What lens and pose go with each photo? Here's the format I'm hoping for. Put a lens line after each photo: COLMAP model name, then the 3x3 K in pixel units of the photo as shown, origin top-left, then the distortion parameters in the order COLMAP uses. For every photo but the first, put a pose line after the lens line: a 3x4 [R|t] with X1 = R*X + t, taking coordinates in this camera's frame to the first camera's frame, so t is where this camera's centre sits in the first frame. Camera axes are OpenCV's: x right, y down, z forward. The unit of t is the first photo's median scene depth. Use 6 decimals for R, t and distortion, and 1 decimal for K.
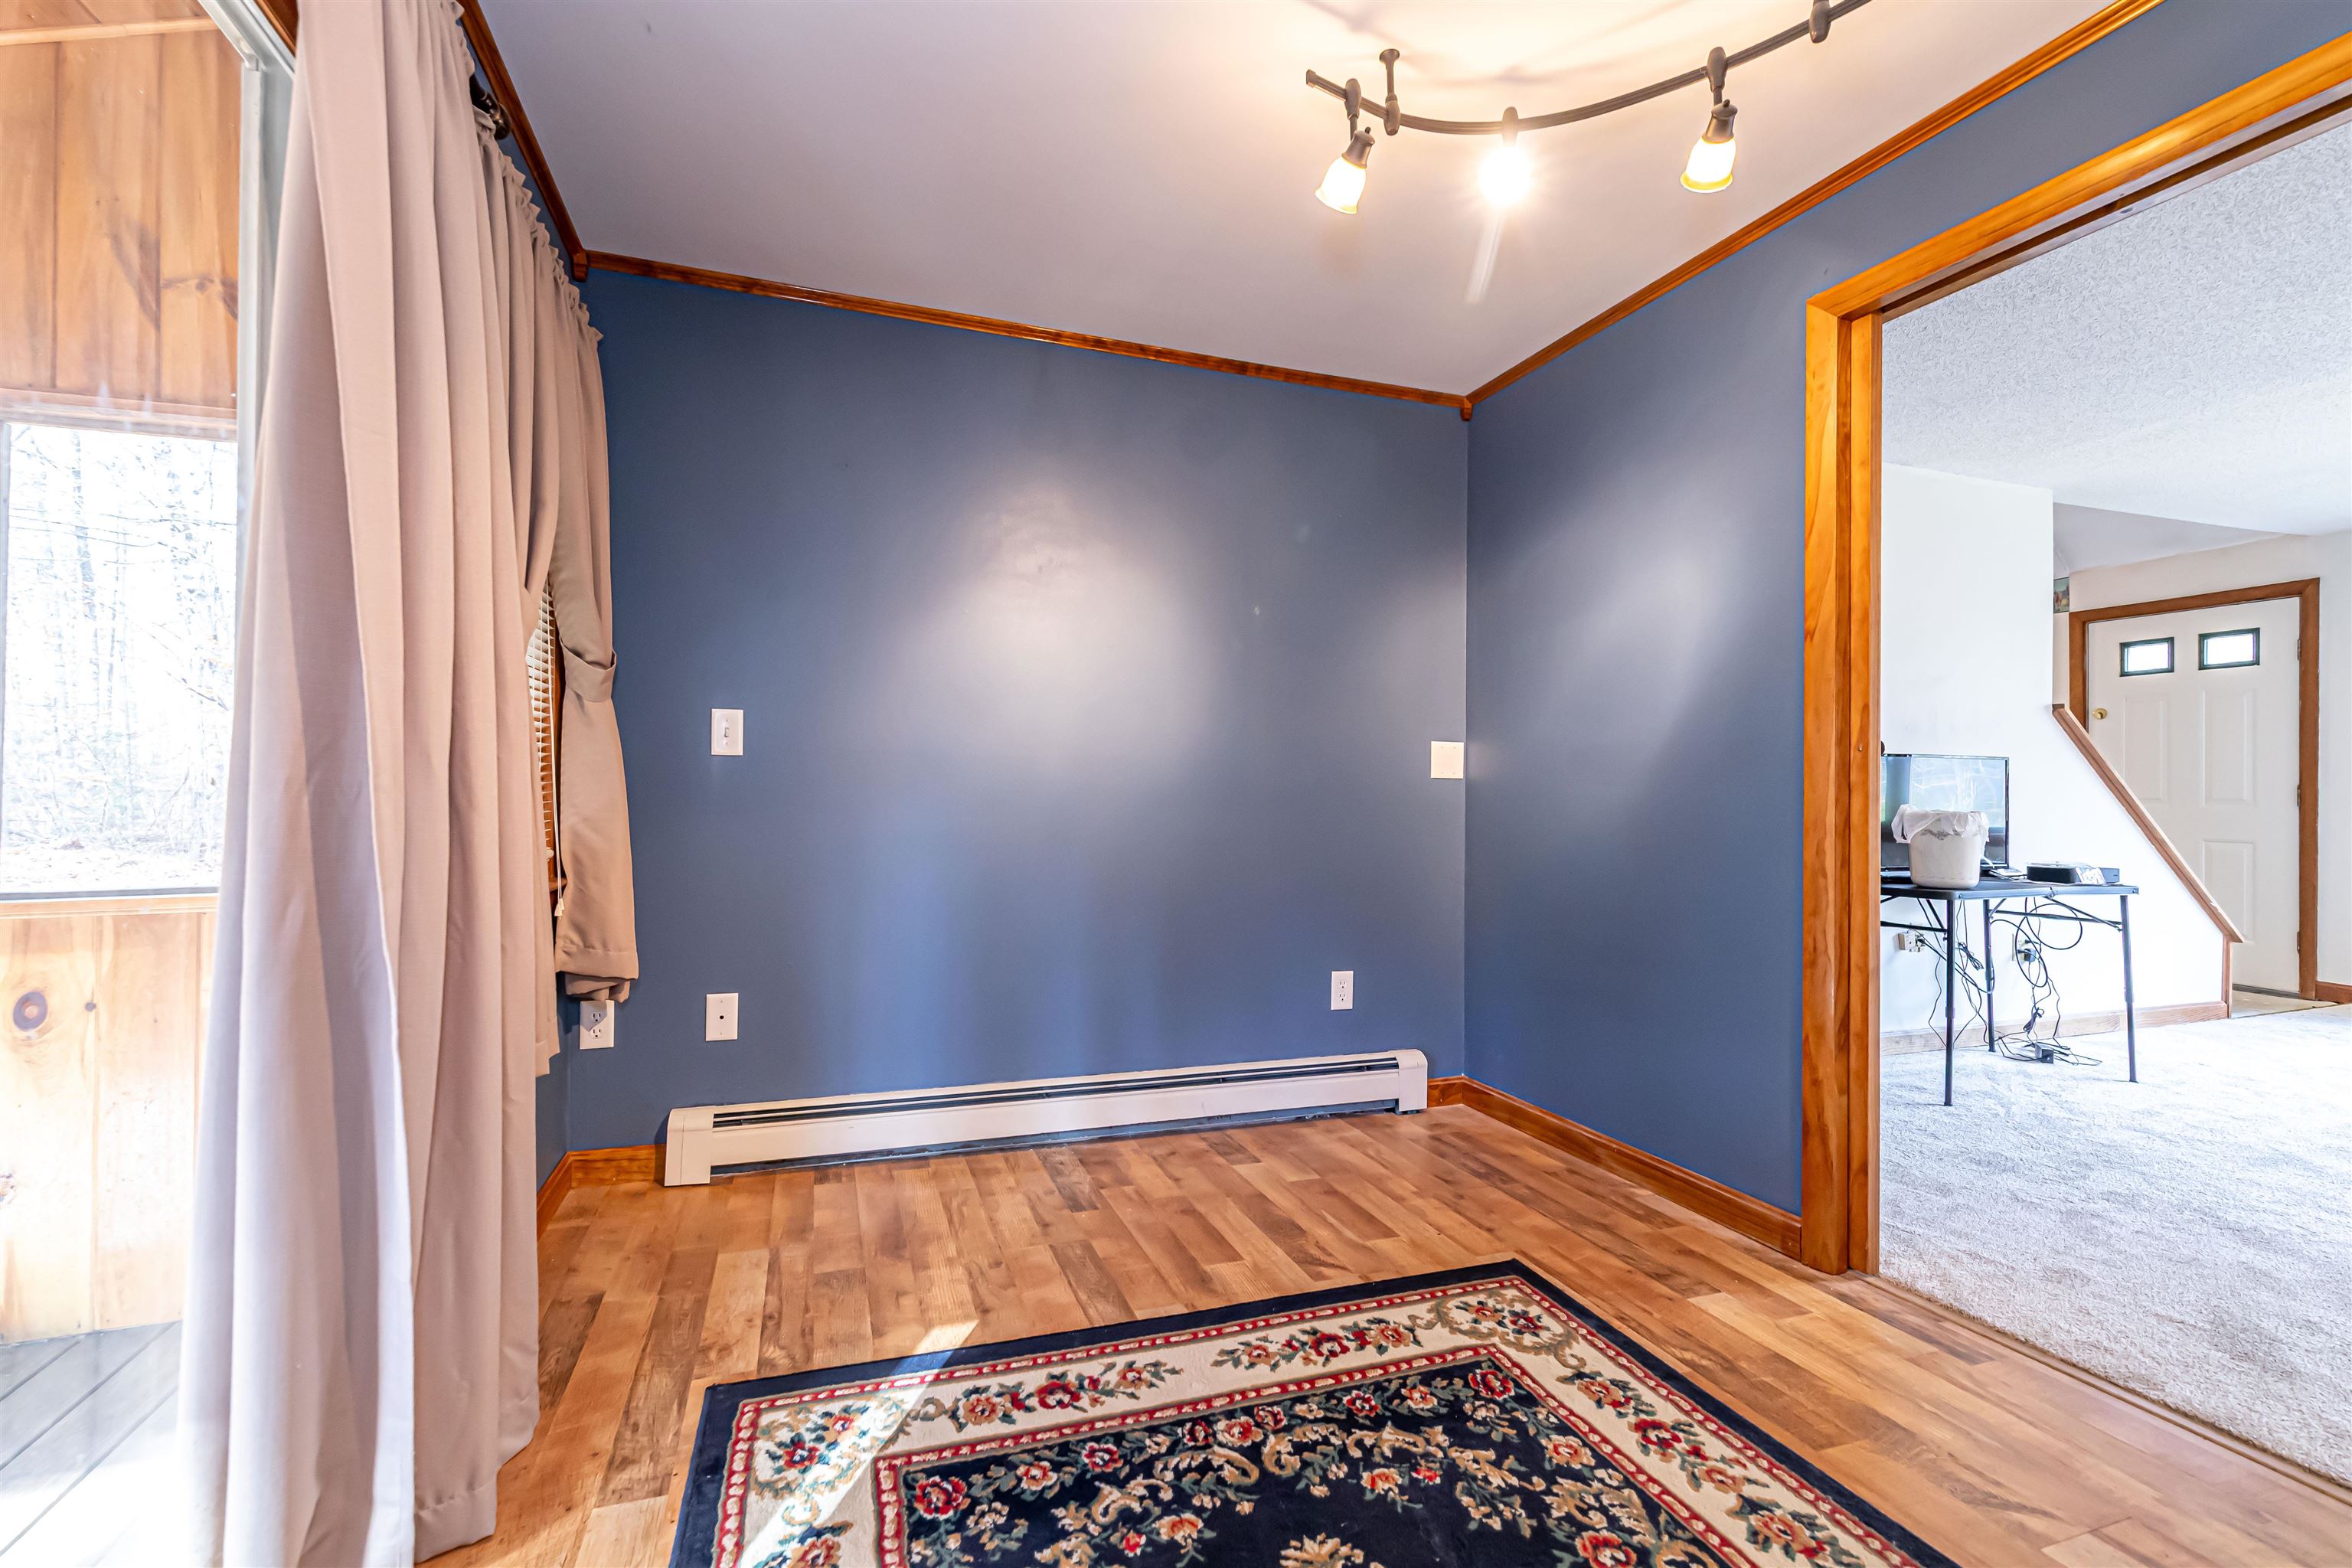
lens RADIAL K [[1021.9, 0, 1154.0], [0, 1021.9, 794.2], [0, 0, 1]] dist [0.001231, -0.000510]
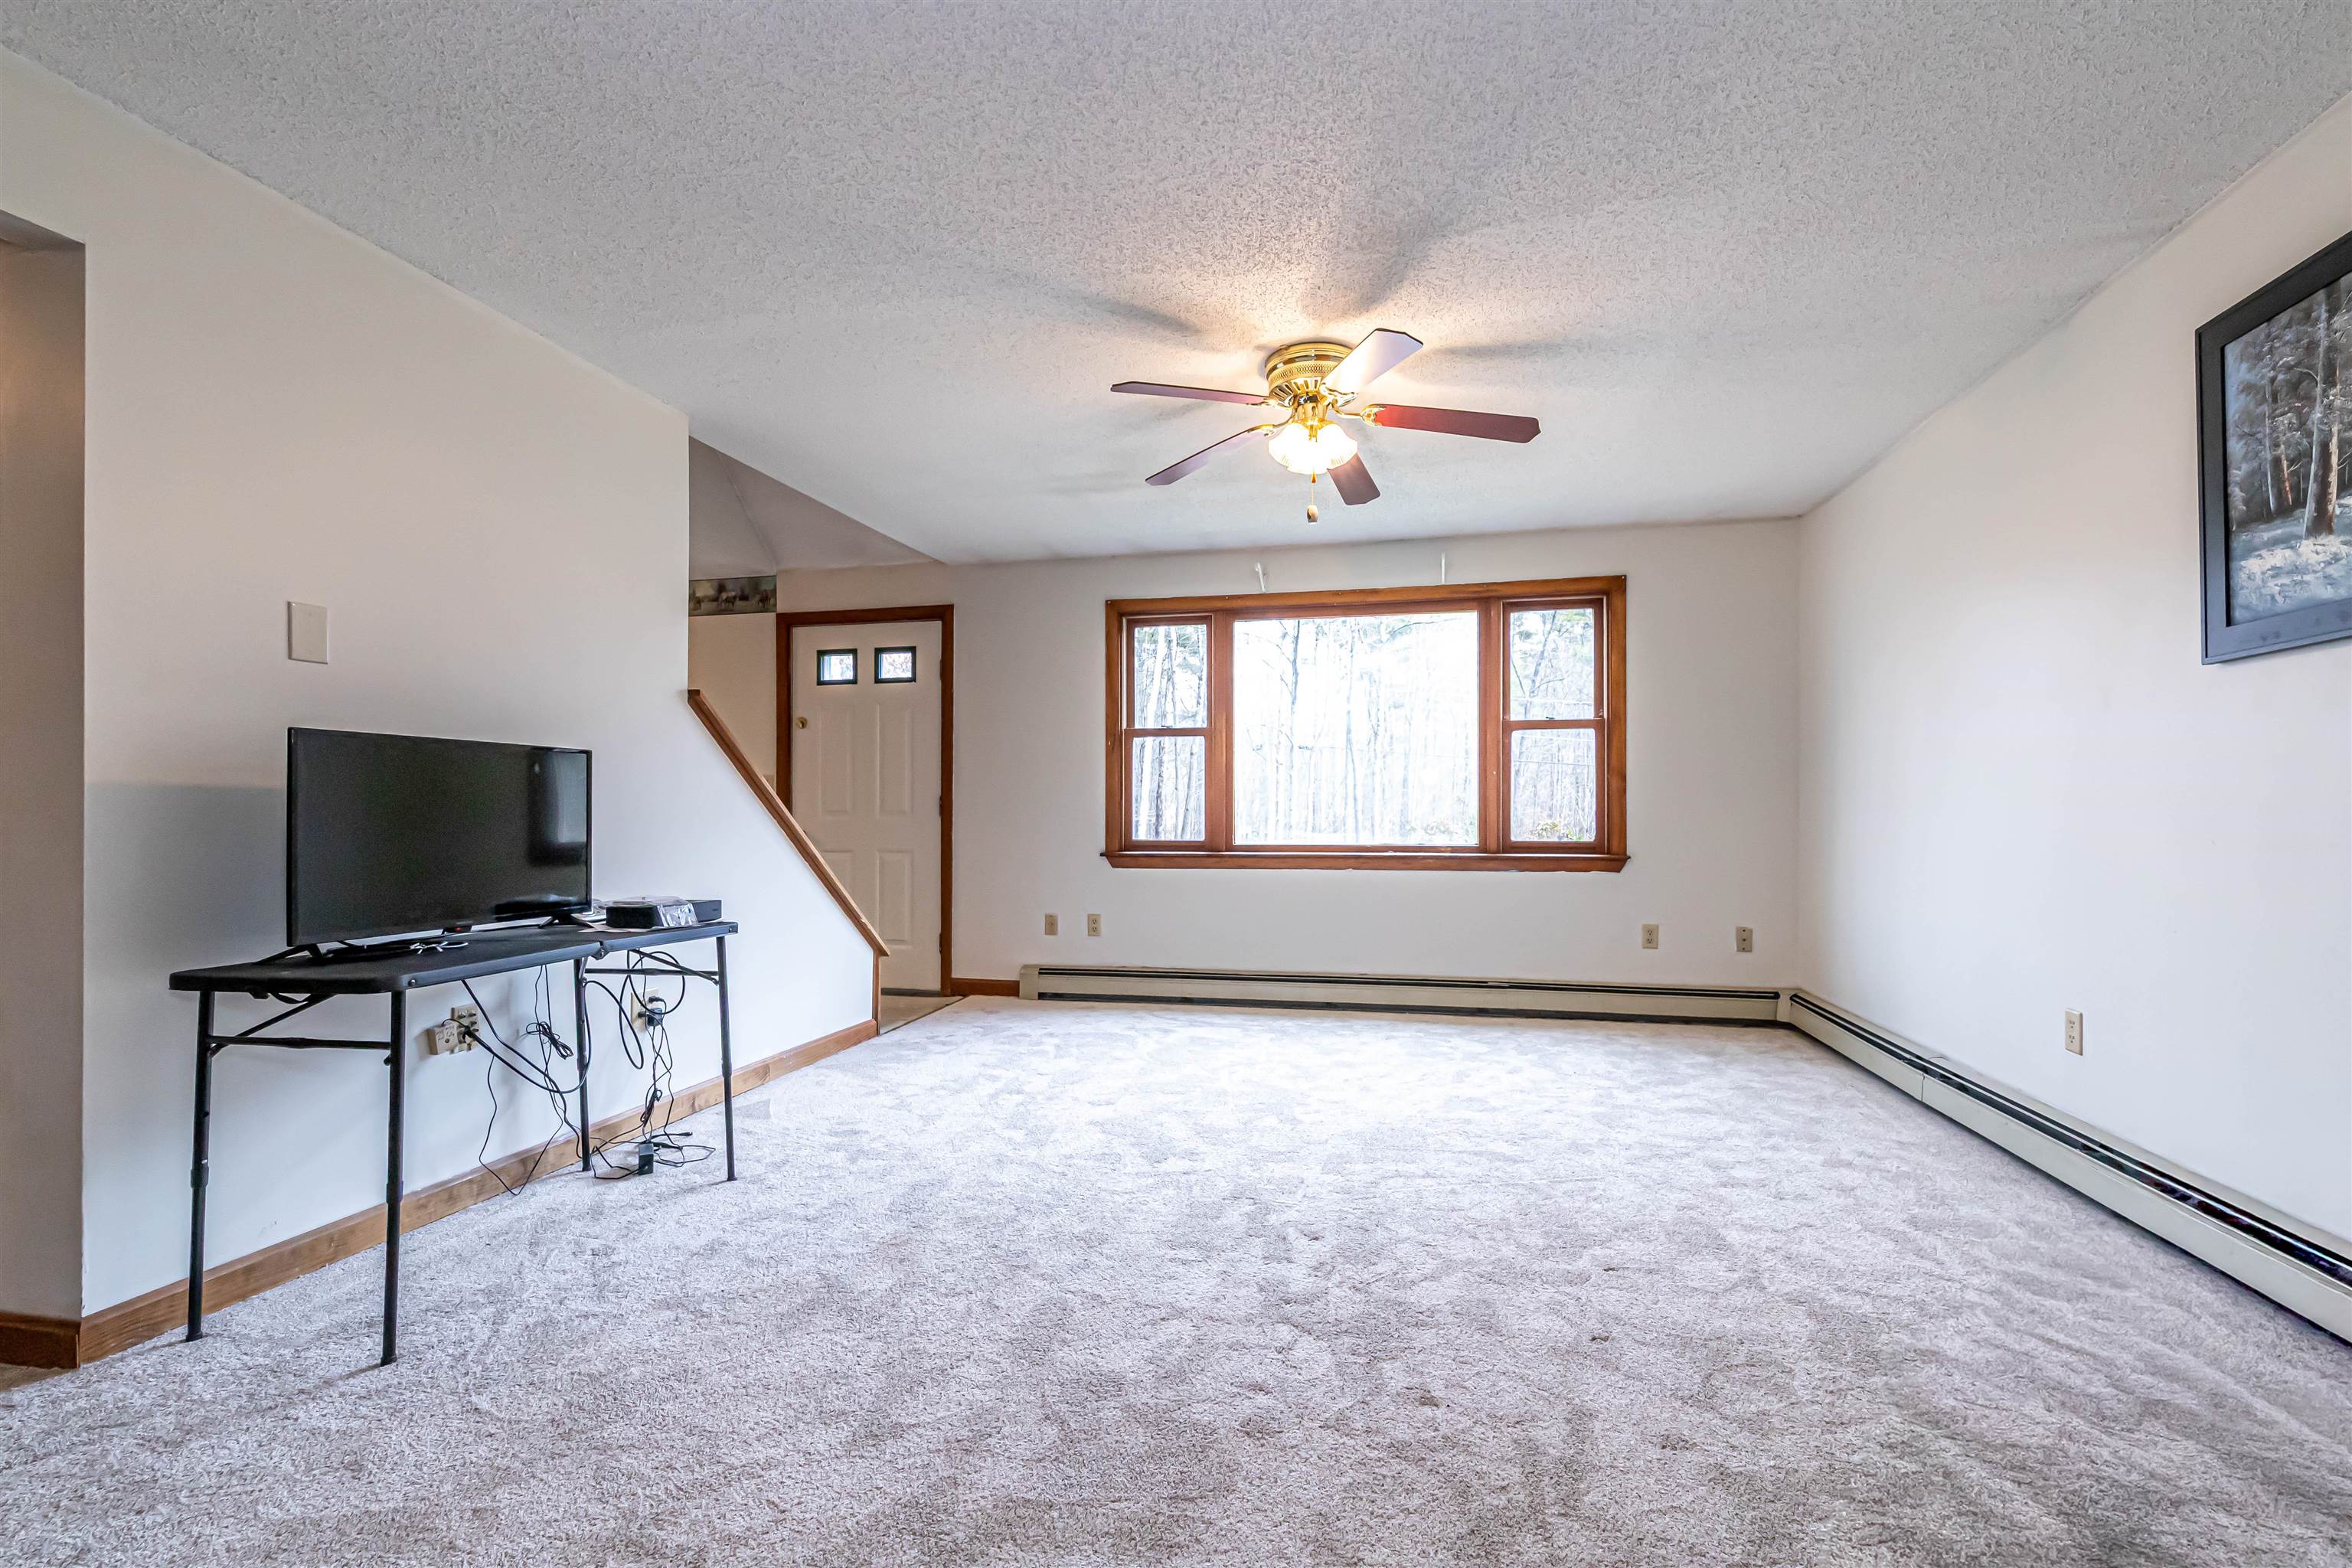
lens RADIAL K [[1021.9, 0, 1154.0], [0, 1021.9, 794.2], [0, 0, 1]] dist [0.001231, -0.000510]
pose [[0.555080, 0.006869, 0.831768, 0.422420], [0.006221, 0.999904, -0.012409, 0.003961], [-0.831773, 0.012062, 0.554984, 0.264573]]
